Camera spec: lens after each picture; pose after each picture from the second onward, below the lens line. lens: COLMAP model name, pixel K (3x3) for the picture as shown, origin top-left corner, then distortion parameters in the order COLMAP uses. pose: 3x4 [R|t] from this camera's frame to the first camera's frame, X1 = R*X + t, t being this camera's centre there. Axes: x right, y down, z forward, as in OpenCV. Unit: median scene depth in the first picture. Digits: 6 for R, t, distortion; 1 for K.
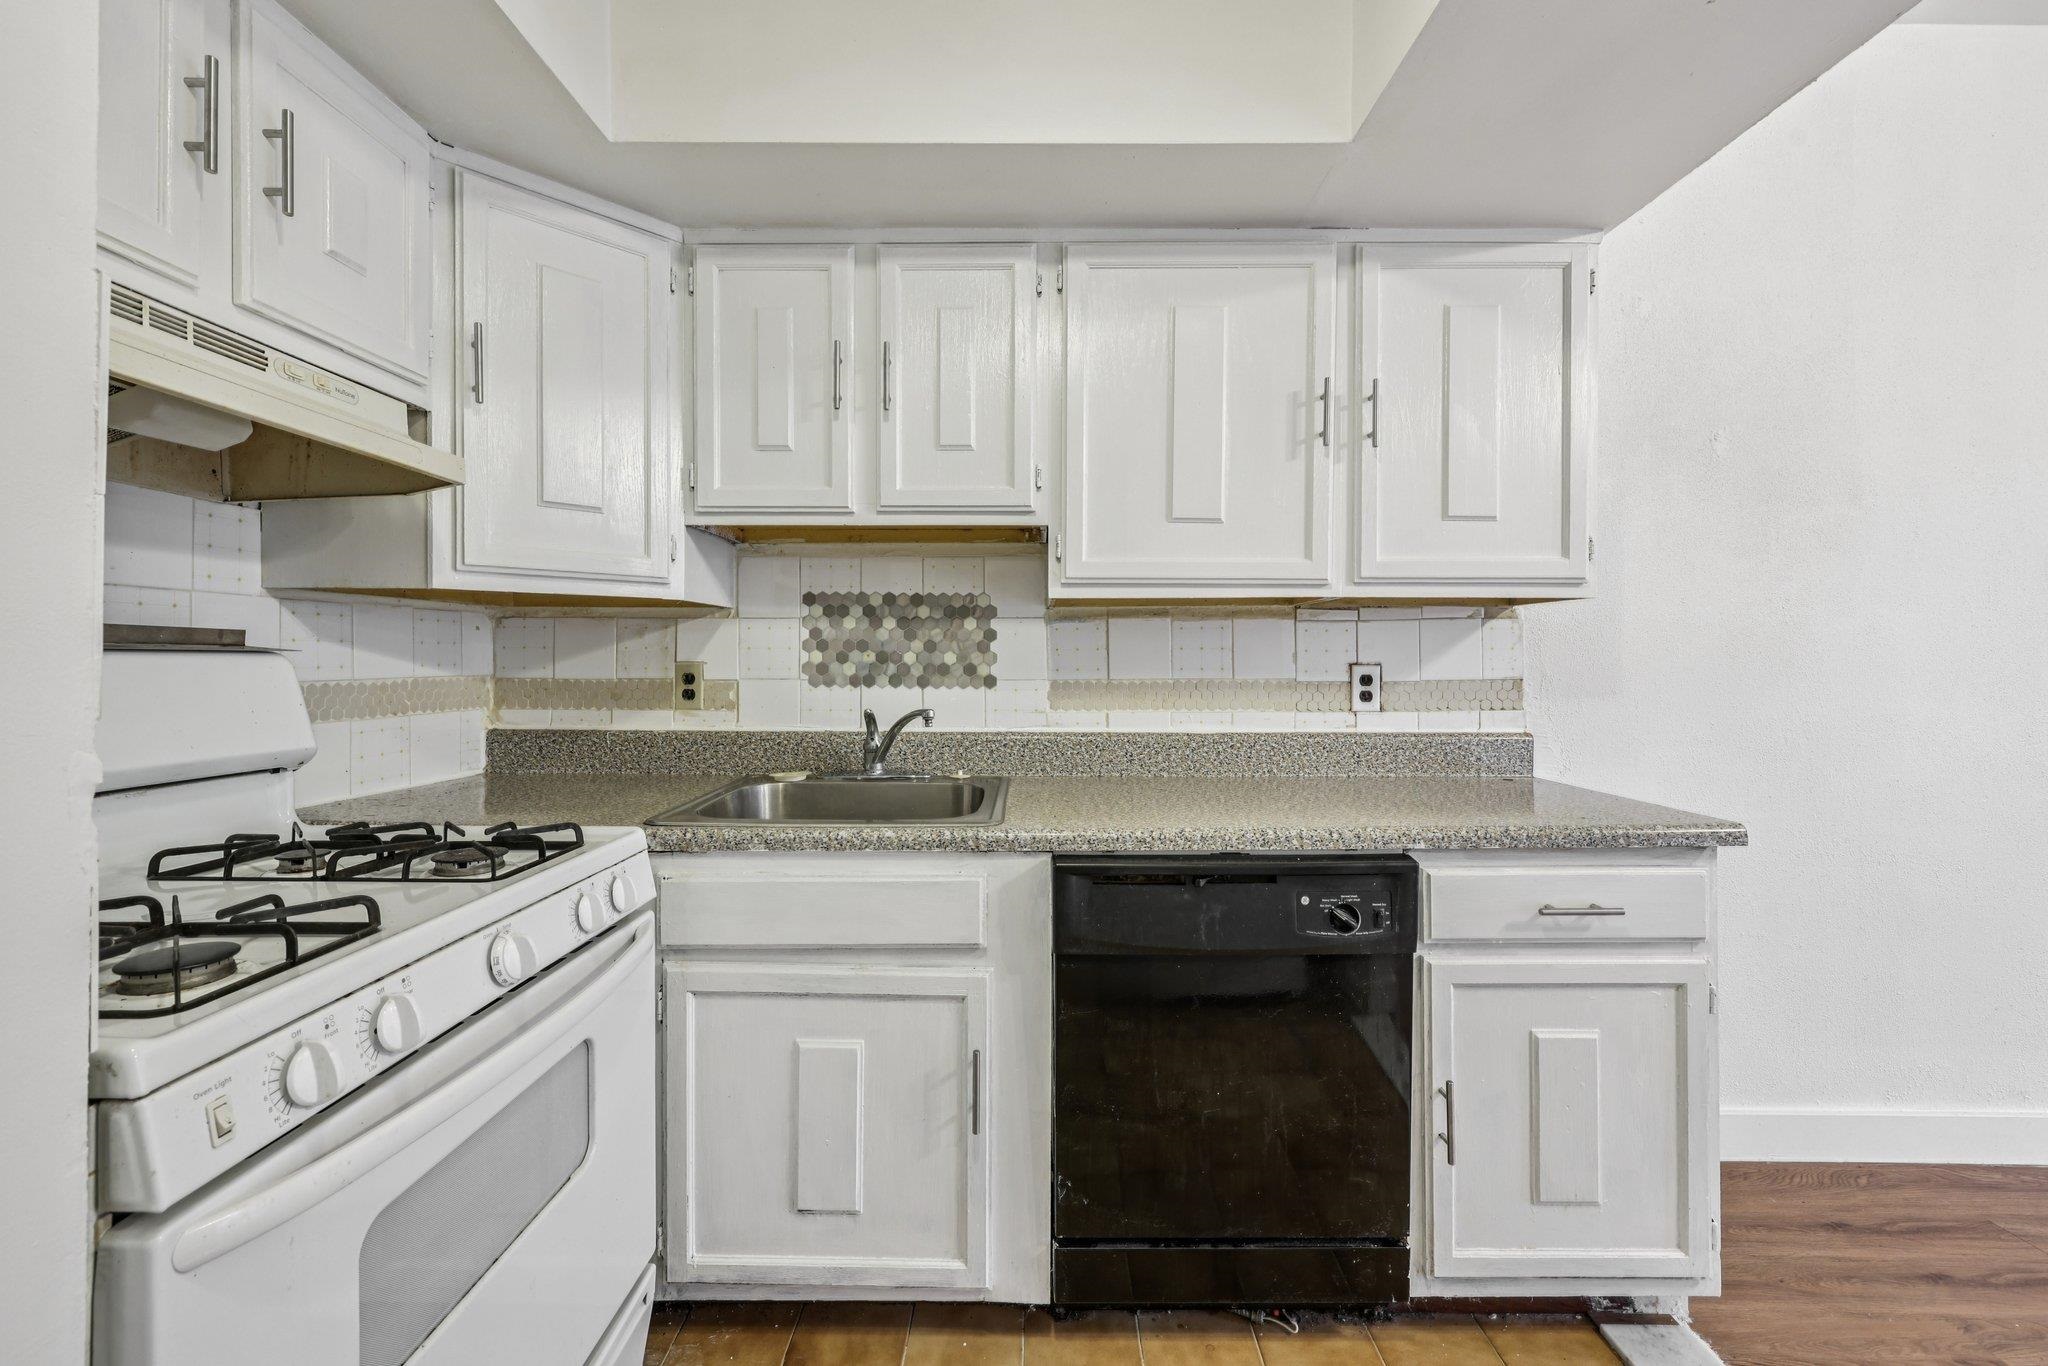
lens RADIAL K [[832.5, 0, 1028.2], [0, 832.5, 664.6], [0, 0, 1]] dist [-0.003513, 0.001867]
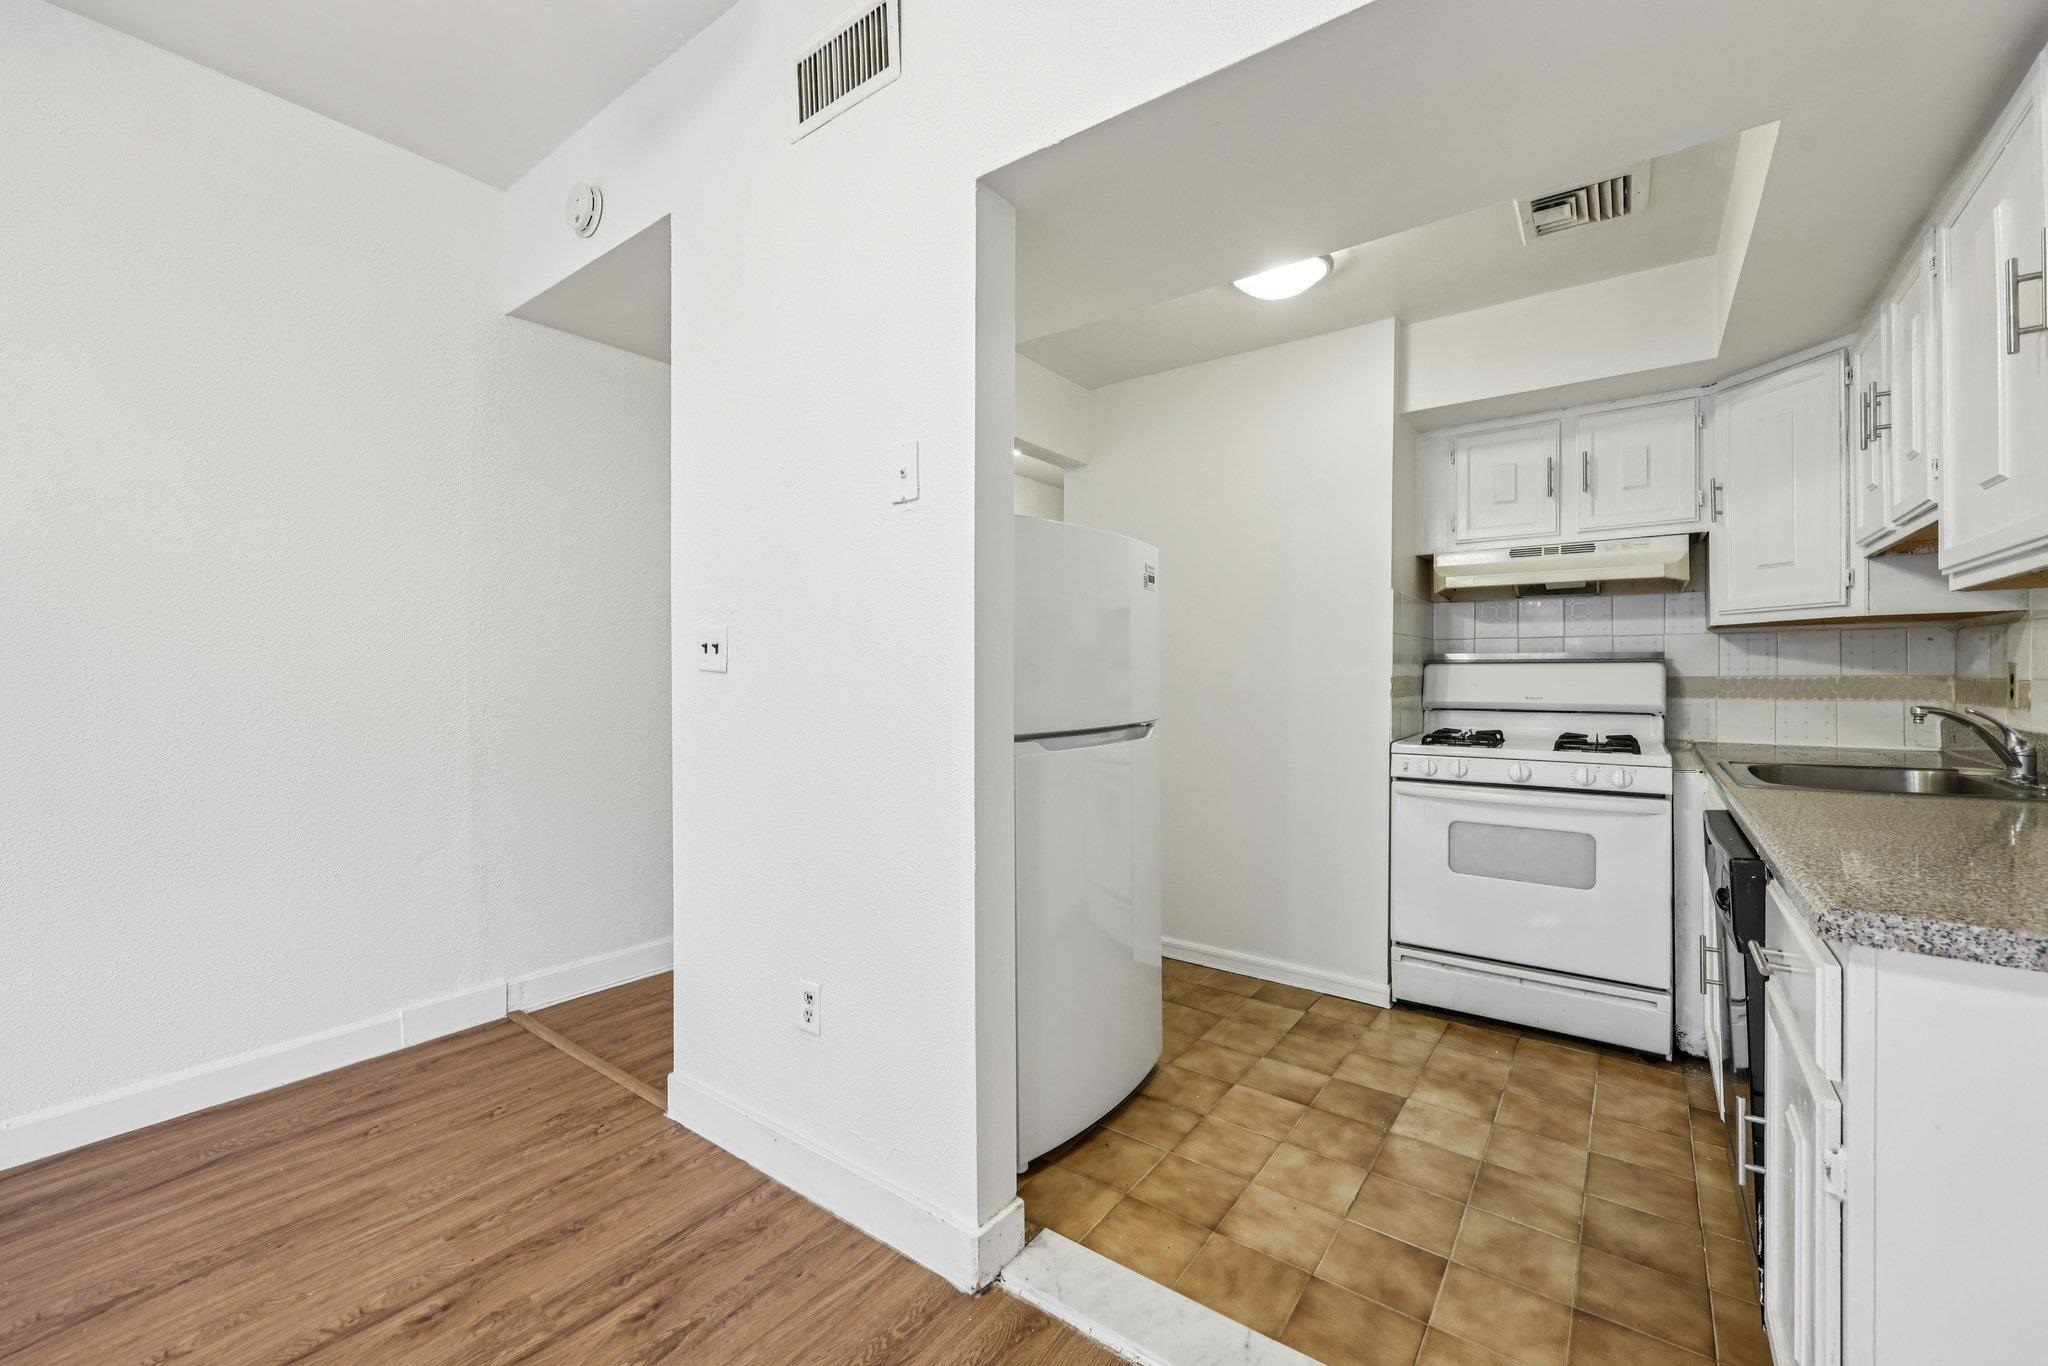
lens RADIAL K [[832.5, 0, 1027.8], [0, 832.5, 675.6], [0, 0, 1]] dist [-0.003513, 0.001867]
pose [[-0.588968, 0.002587, -0.808152, 1.196378], [-0.001310, 0.999991, 0.004155, 0.009595], [0.808156, 0.003506, -0.588959, 0.609948]]
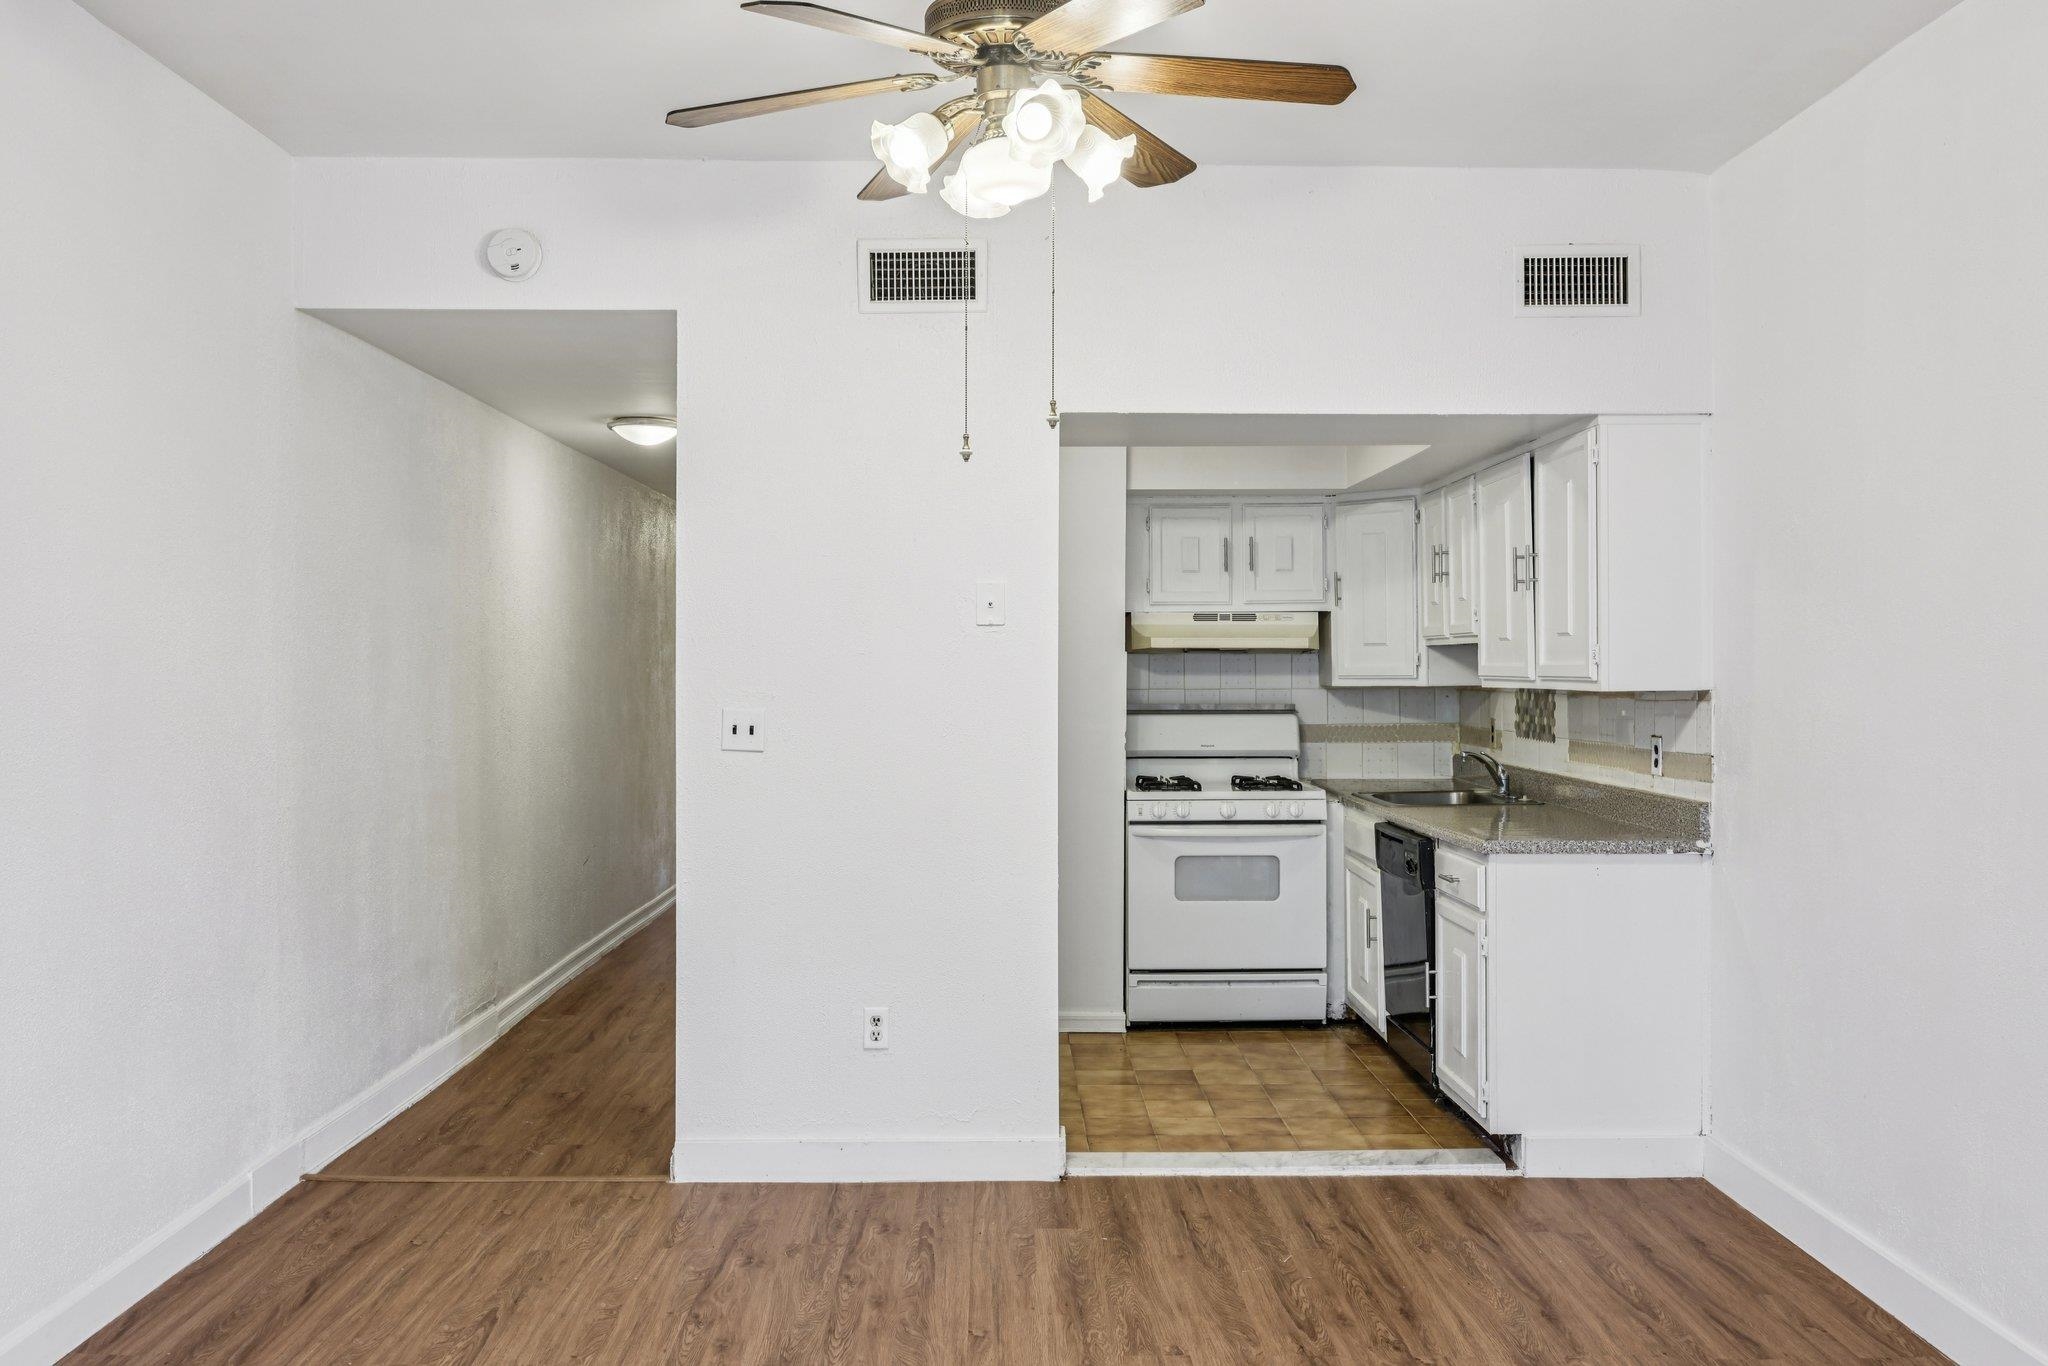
lens RADIAL K [[1723.7, 0, 1024.4], [0, 1723.7, 670.3], [0, 0, 1]] dist [-0.001713, 0.000856]
pose [[0.022270, 0.000899, -0.999752, 2.919573], [0.001397, 0.999999, 0.000930, -0.101490], [0.999751, -0.001418, 0.022268, 0.017472]]
